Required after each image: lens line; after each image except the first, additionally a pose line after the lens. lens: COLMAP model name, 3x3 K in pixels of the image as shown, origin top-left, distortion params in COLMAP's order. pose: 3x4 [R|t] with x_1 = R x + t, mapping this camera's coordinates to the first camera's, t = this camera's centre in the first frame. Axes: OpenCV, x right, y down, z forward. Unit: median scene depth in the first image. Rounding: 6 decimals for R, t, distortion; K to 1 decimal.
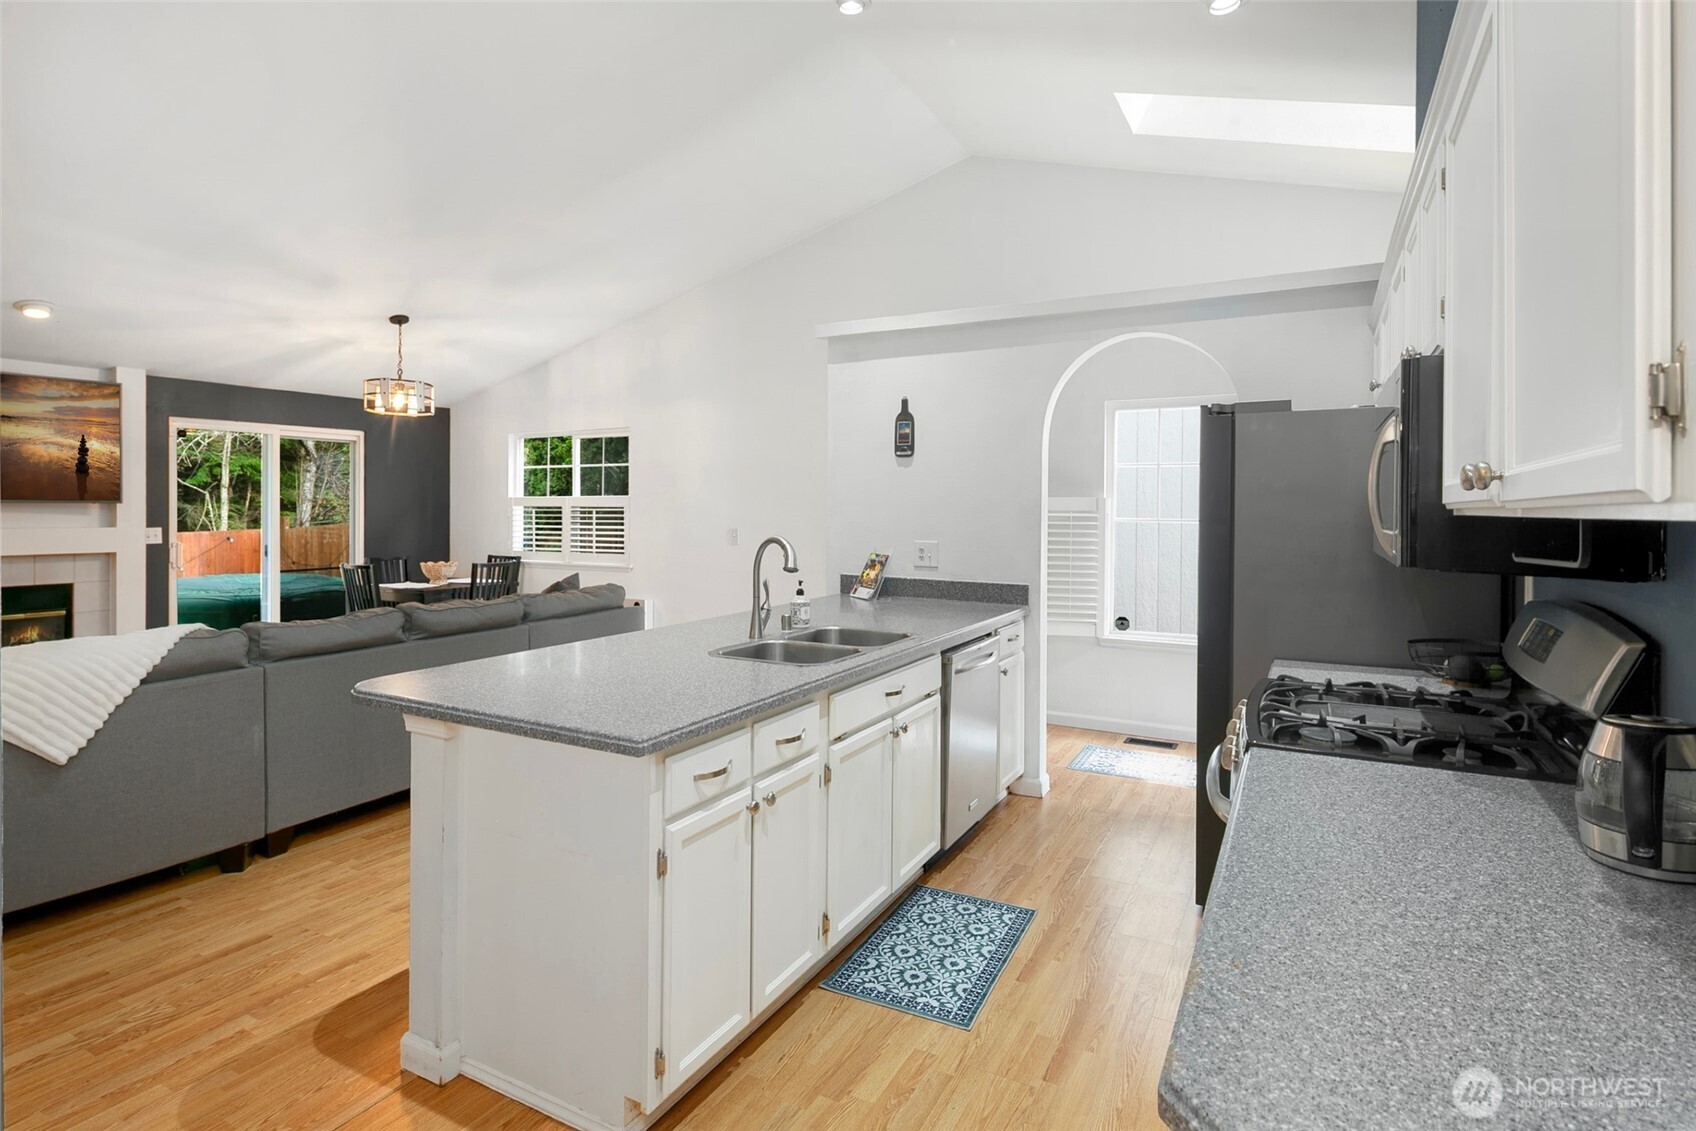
lens RADIAL K [[854.3, 0, 844.4], [0, 854.3, 508.4], [0, 0, 1]] dist [-0.001897, 0.000215]
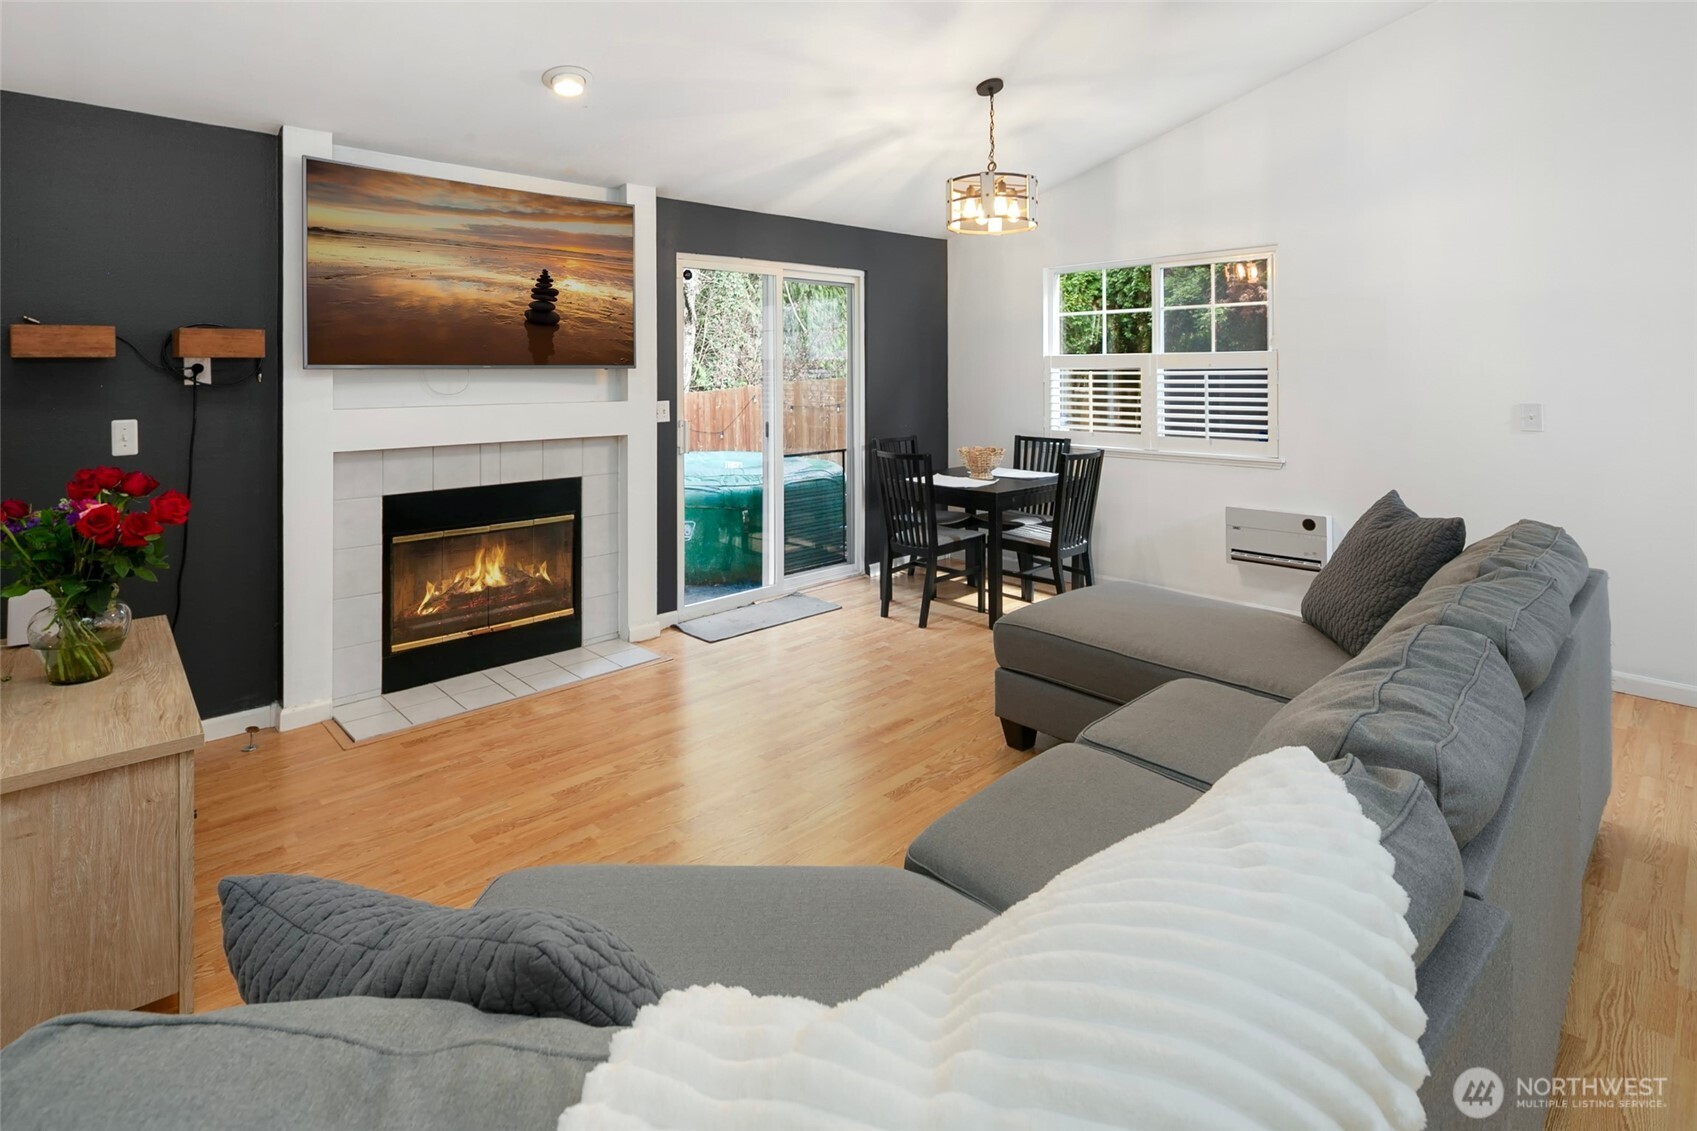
lens RADIAL K [[853.5, 0, 851.3], [0, 853.5, 364.0], [0, 0, 1]] dist [0.019563, -0.000100]
pose [[0.954984, -0.008135, -0.296546, -0.359346], [0.006580, 0.999959, -0.006240, -0.003130], [0.296584, 0.004008, 0.954998, 0.282226]]
